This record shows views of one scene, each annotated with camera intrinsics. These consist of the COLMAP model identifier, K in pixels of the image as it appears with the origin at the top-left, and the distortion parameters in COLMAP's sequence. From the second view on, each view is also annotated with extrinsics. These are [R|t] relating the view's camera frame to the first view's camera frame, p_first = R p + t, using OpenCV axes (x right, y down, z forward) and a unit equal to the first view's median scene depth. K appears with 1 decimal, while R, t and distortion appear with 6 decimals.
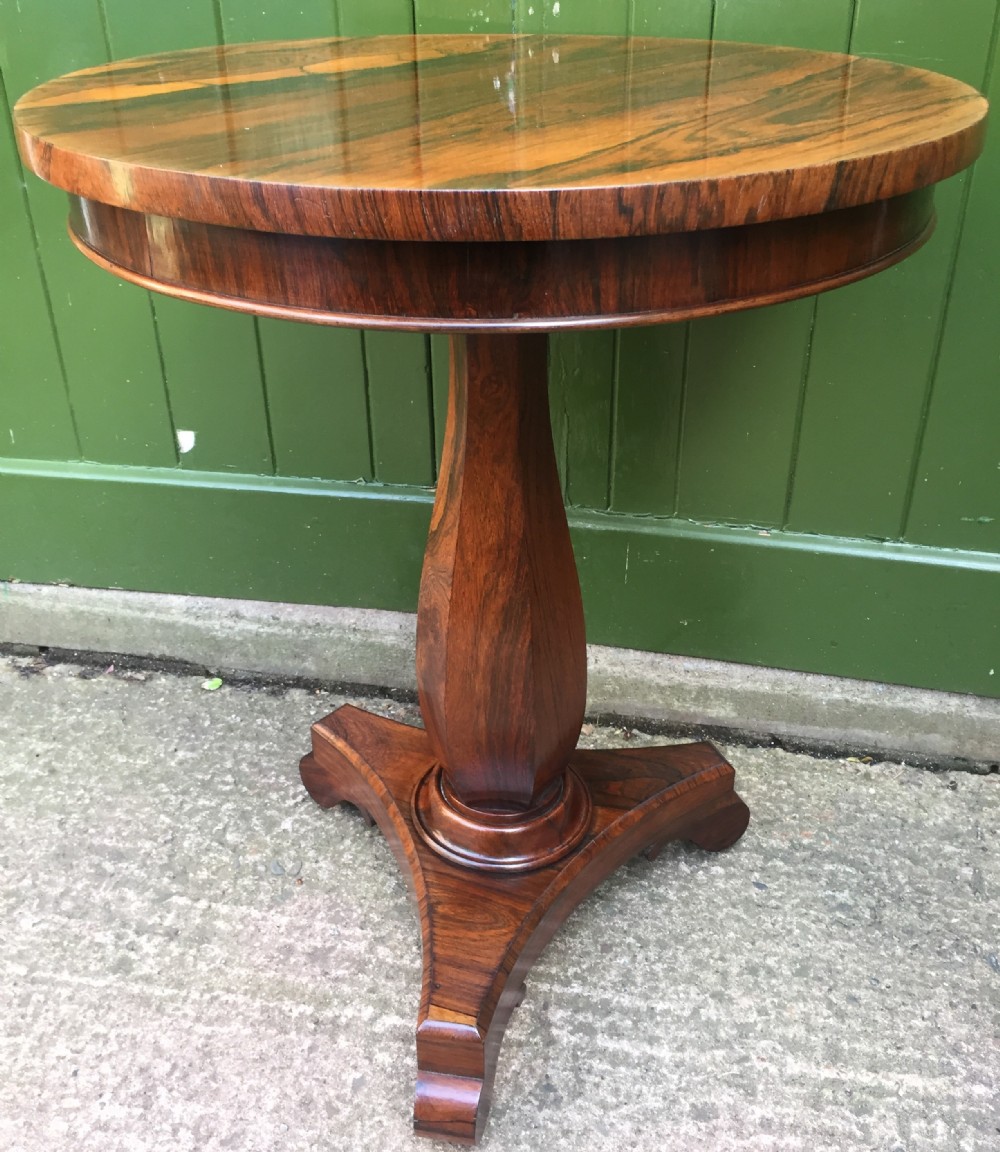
lens RADIAL K [[1152.1, 0, 506.2], [0, 1152.1, 518.0], [0, 0, 1]] dist [0.029329, 0.000000]
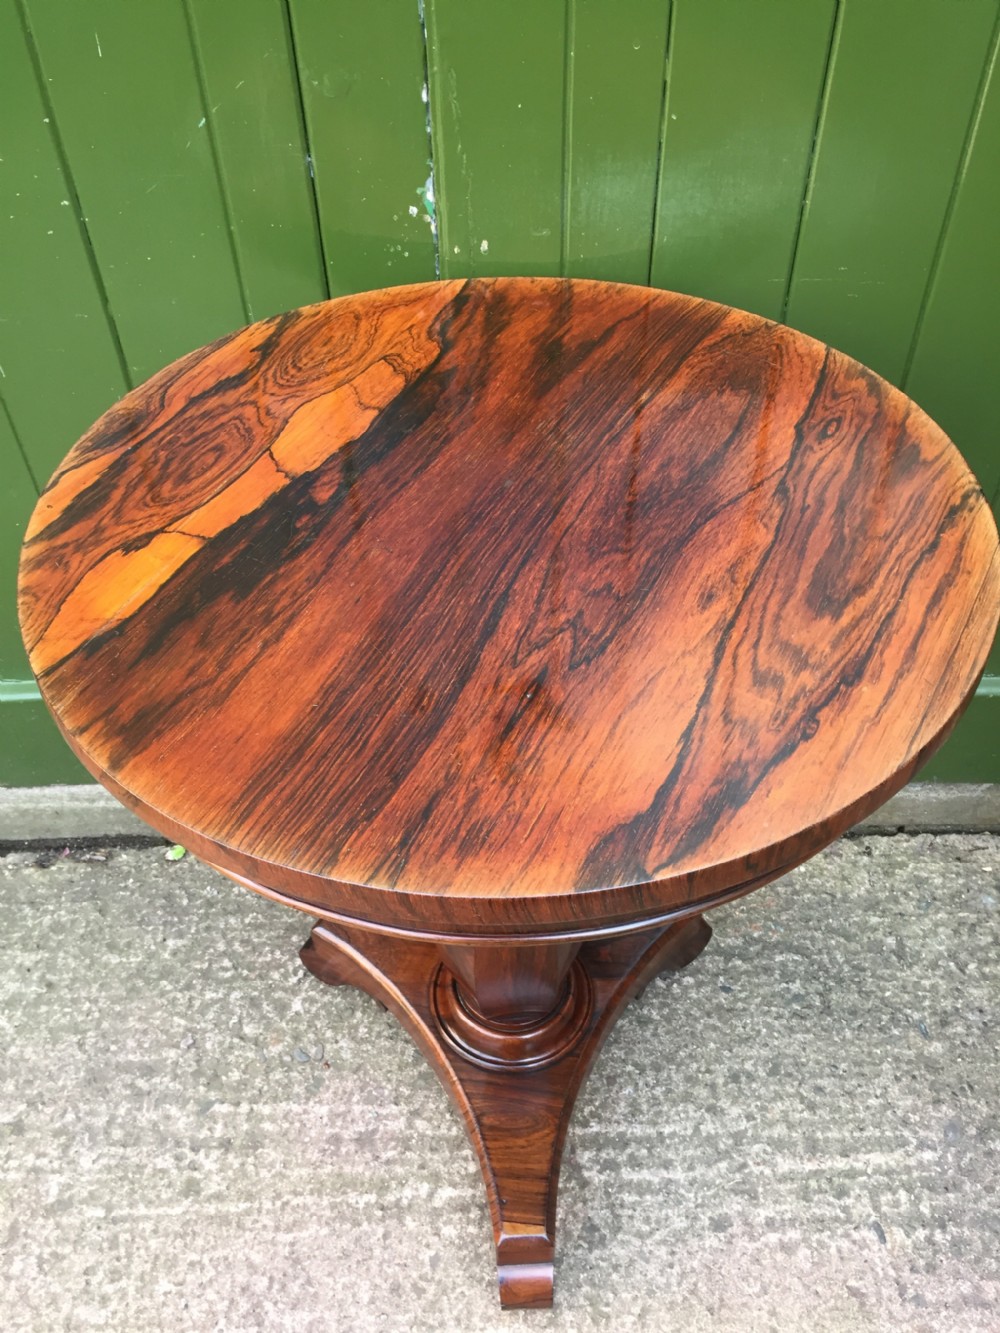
lens RADIAL K [[1148.2, 0, 507.0], [0, 1148.2, 666.3], [0, 0, 1]] dist [0.080287, -0.126492]
pose [[0.978305, -0.153796, 0.138802, -0.103738], [0.108730, 0.951469, 0.287896, -0.339314], [-0.176343, -0.266558, 0.947549, 0.028253]]
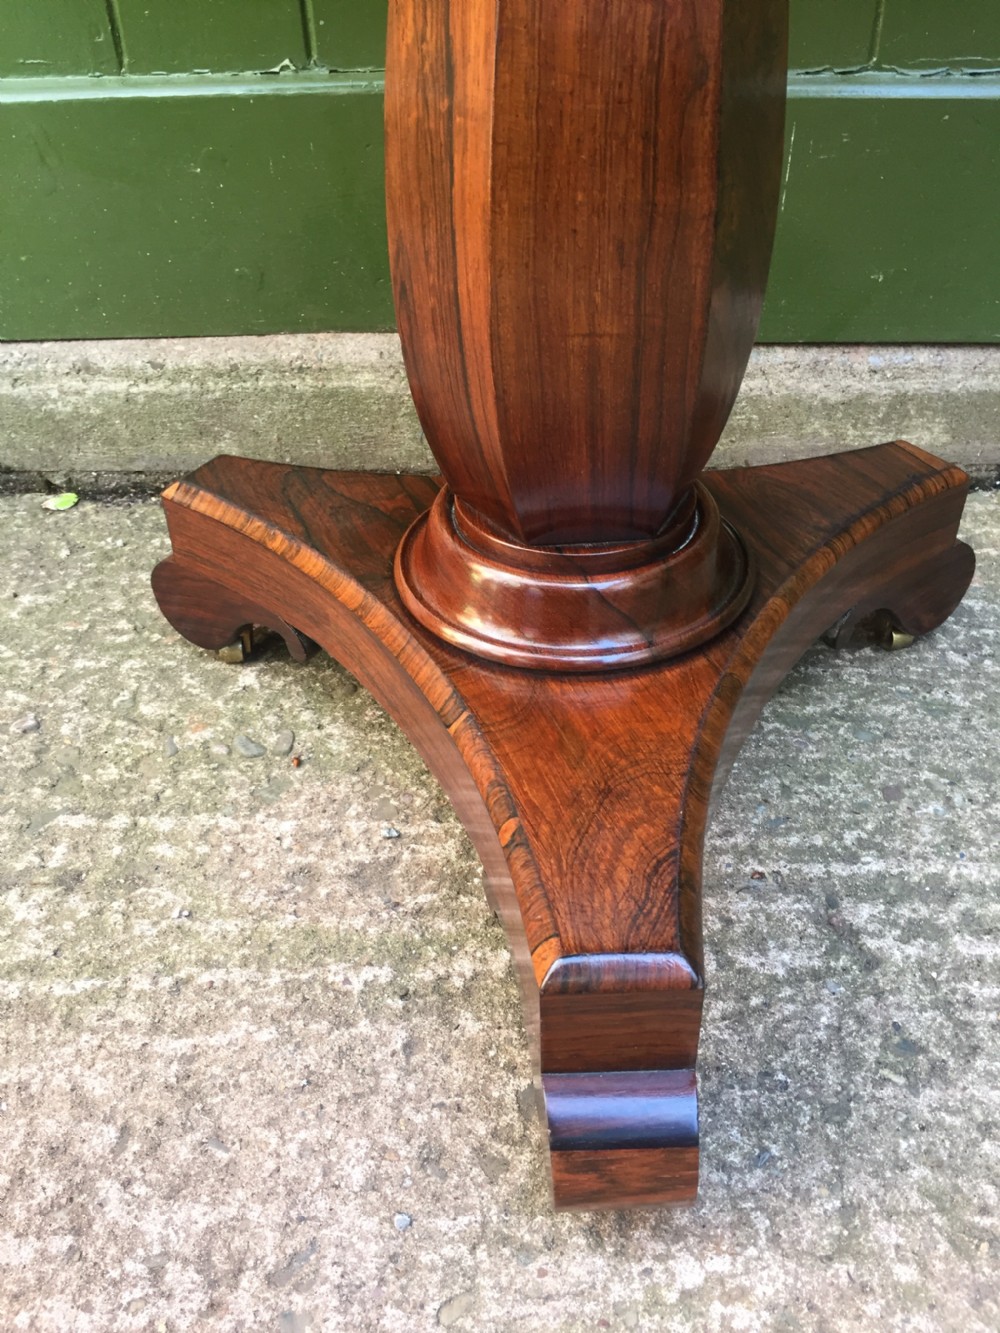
lens RADIAL K [[1148.2, 0, 500.4], [0, 1148.2, 676.0], [0, 0, 1]] dist [0.080287, -0.126492]
pose [[0.984730, -0.116199, 0.129633, -0.148120], [0.095372, 0.983033, 0.156688, 0.196838], [-0.145640, -0.141932, 0.979104, 0.459199]]
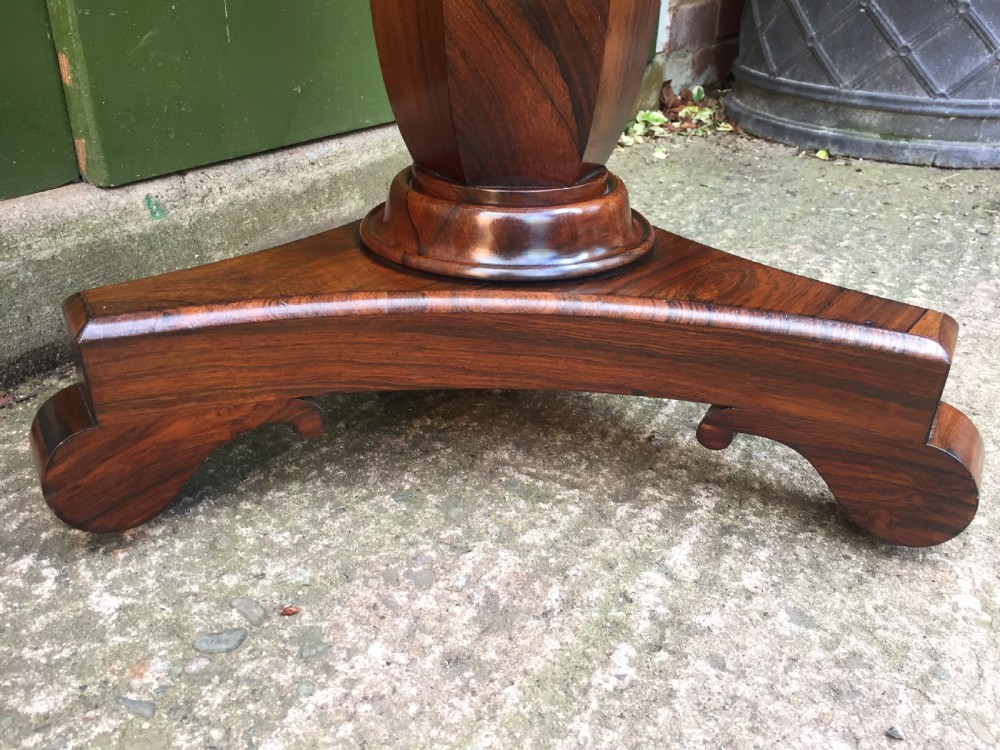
lens RADIAL K [[861.4, 0, 502.1], [0, 861.4, 373.7], [0, 0, 1]] dist [0.080287, -0.126492]
pose [[0.339190, -0.419559, 0.841974, -0.394077], [0.423237, 0.867393, 0.261724, 0.175523], [-0.840131, 0.267580, 0.471784, 0.730306]]
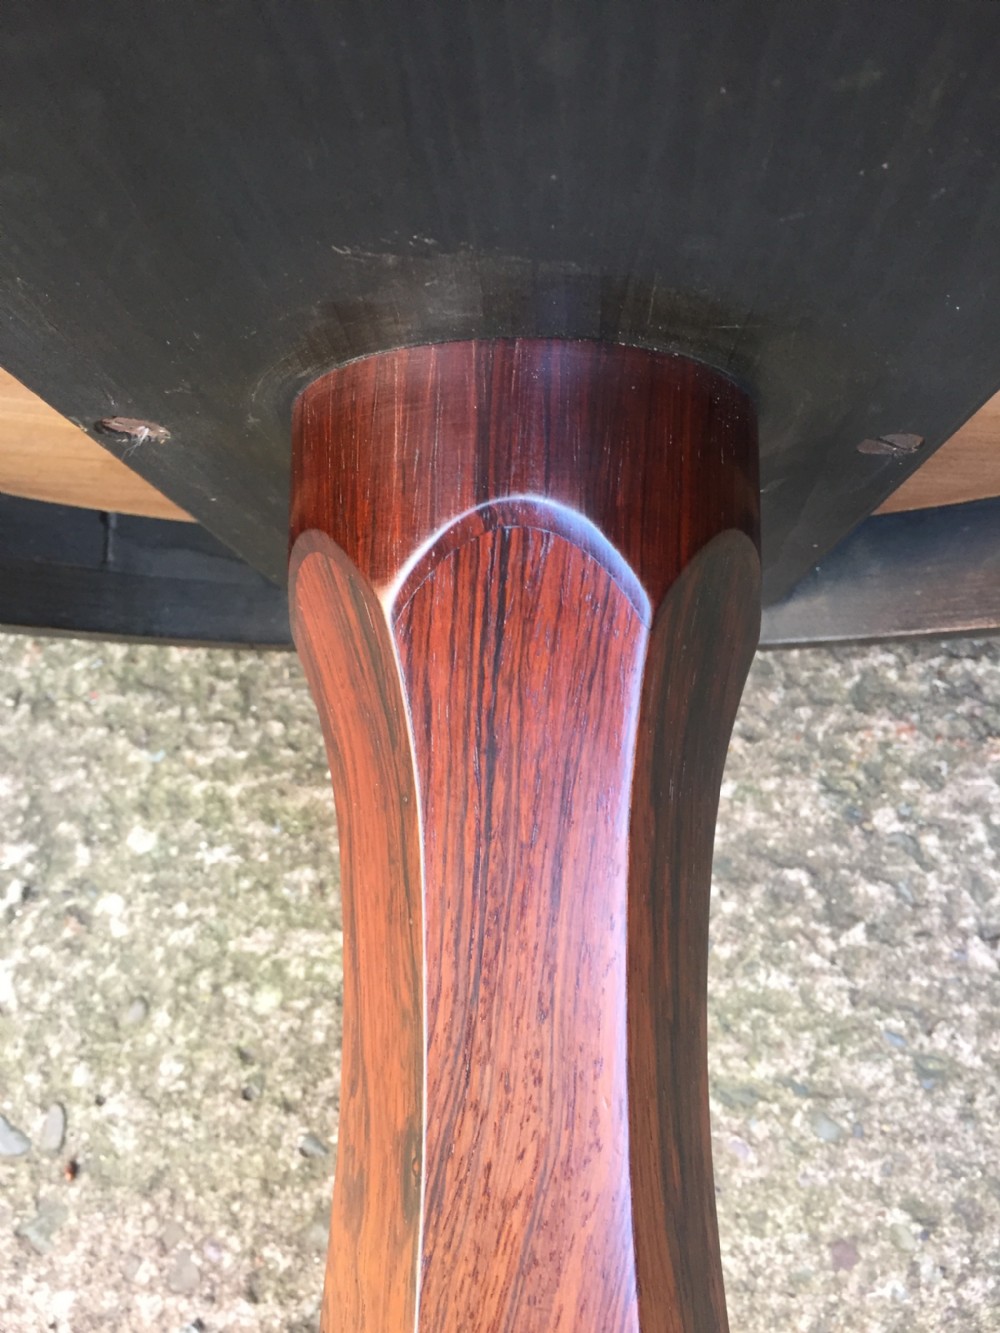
lens RADIAL K [[1168.9, 0, 504.1], [0, 1168.9, 671.0], [0, 0, 1]] dist [0.081715, -0.140345]
pose [[0.983708, -0.178227, 0.023540, -0.006278], [0.117192, 0.735037, 0.667822, -0.076236], [-0.136327, -0.654183, 0.743949, 0.771073]]
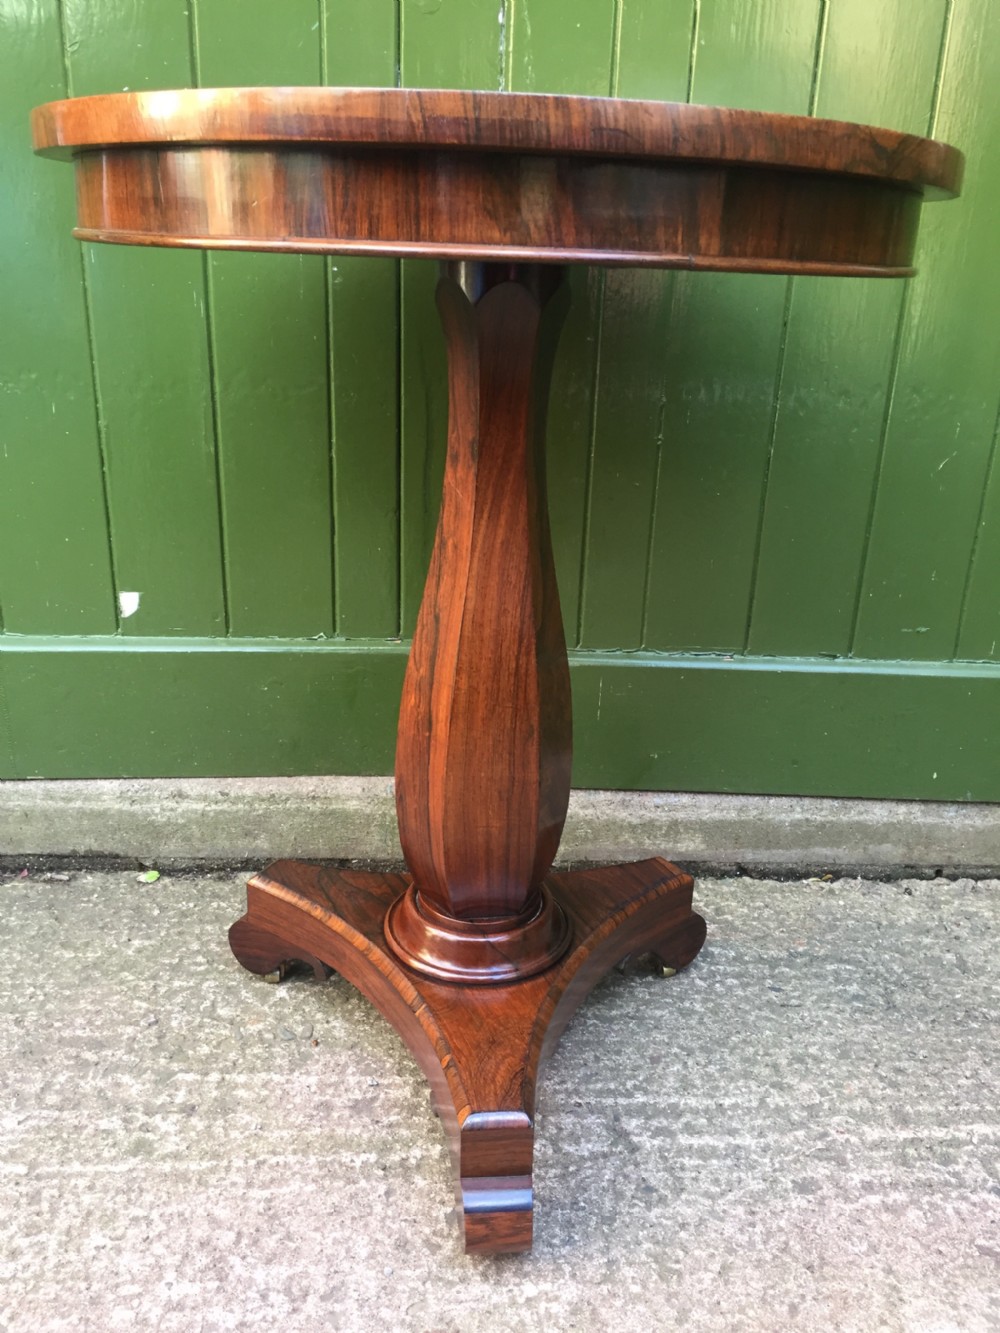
lens RADIAL K [[1145.8, 0, 506.6], [0, 1145.8, 659.8], [0, 0, 1]] dist [0.074827, -0.113009]
pose [[0.970372, -0.043794, 0.237614, -0.232543], [0.077798, 0.987694, -0.135674, 0.147861], [-0.228748, 0.150140, 0.961838, 0.036480]]
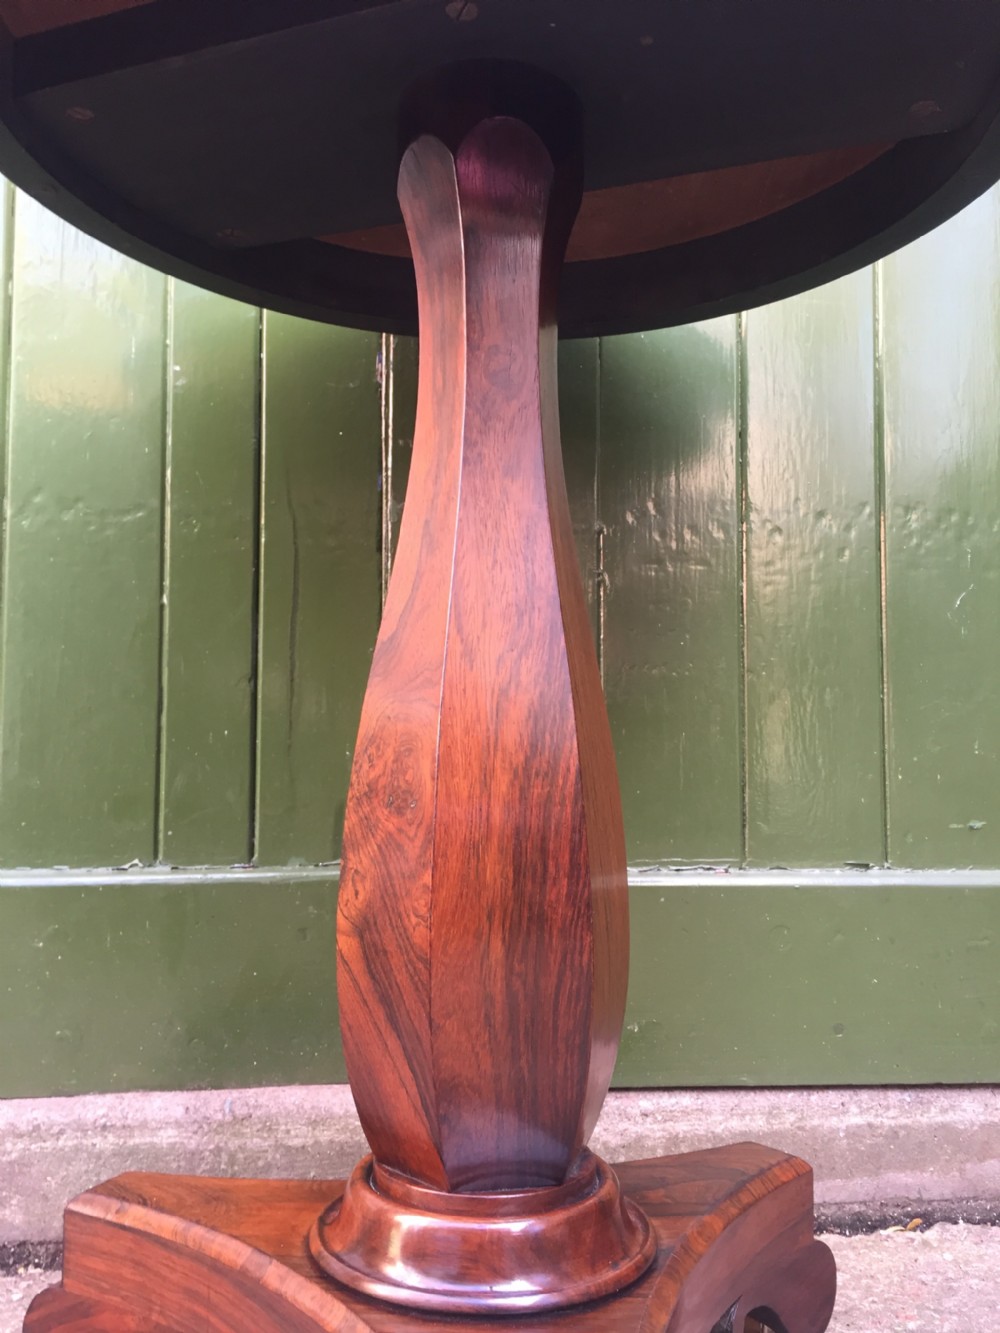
lens RADIAL K [[1148.2, 0, 503.2], [0, 1148.2, 663.4], [0, 0, 1]] dist [0.080287, -0.126492]
pose [[0.947881, 0.034002, 0.316804, -0.158444], [0.144305, 0.840656, -0.521990, 0.281390], [-0.284072, 0.540501, 0.791935, 0.392409]]
